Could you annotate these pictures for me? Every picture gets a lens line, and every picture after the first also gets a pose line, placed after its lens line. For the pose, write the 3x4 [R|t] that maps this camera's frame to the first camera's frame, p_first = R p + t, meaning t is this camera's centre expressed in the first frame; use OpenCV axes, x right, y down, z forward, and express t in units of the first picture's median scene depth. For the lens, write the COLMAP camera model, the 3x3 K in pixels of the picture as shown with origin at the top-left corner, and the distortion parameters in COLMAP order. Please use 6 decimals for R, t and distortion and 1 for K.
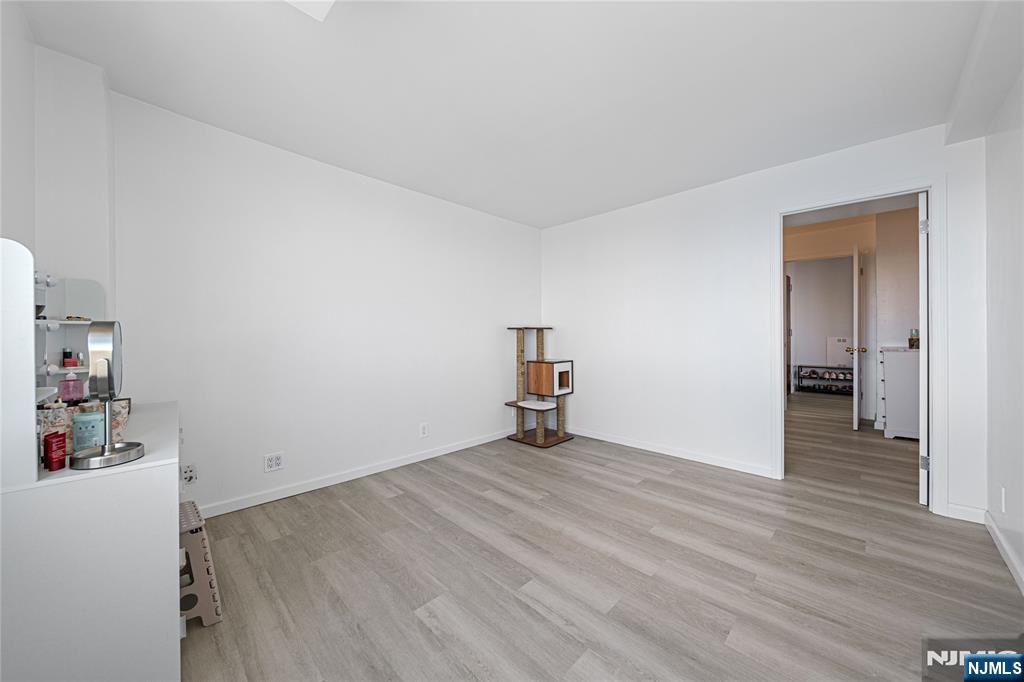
lens RADIAL K [[373.4, 0, 512.0], [0, 373.4, 341.0], [0, 0, 1]] dist [-0.001821, -0.000219]
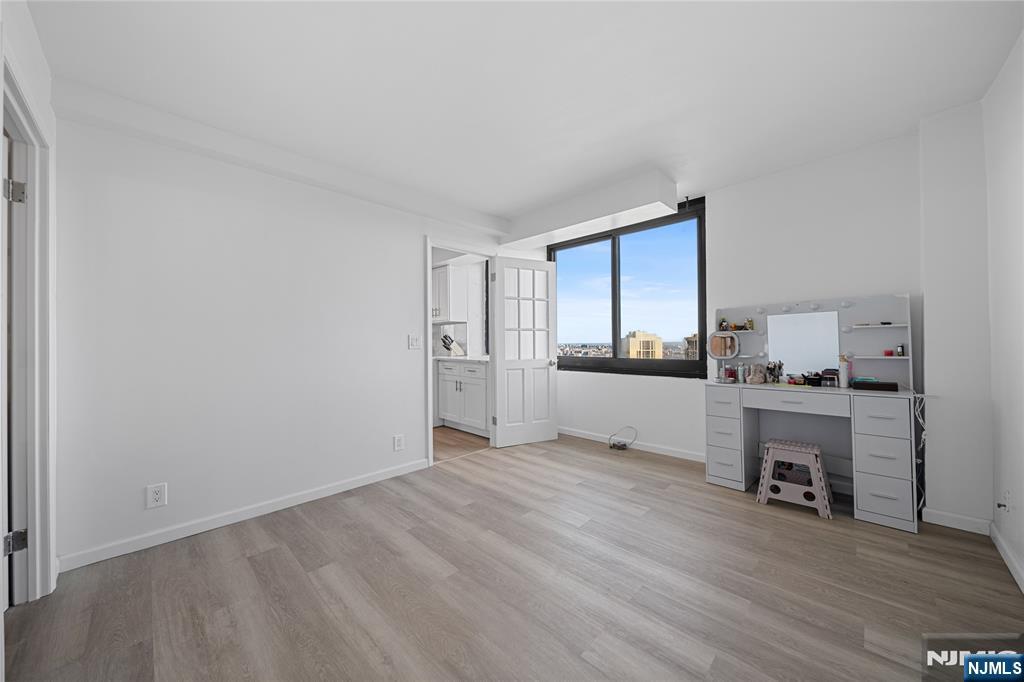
lens RADIAL K [[373.4, 0, 512.0], [0, 373.4, 341.0], [0, 0, 1]] dist [-0.001821, -0.000219]
pose [[-0.999898, 0.014007, 0.002958, 0.228957], [0.014091, 0.999435, 0.030510, -0.043833], [-0.002529, 0.030549, -0.999530, 1.821000]]
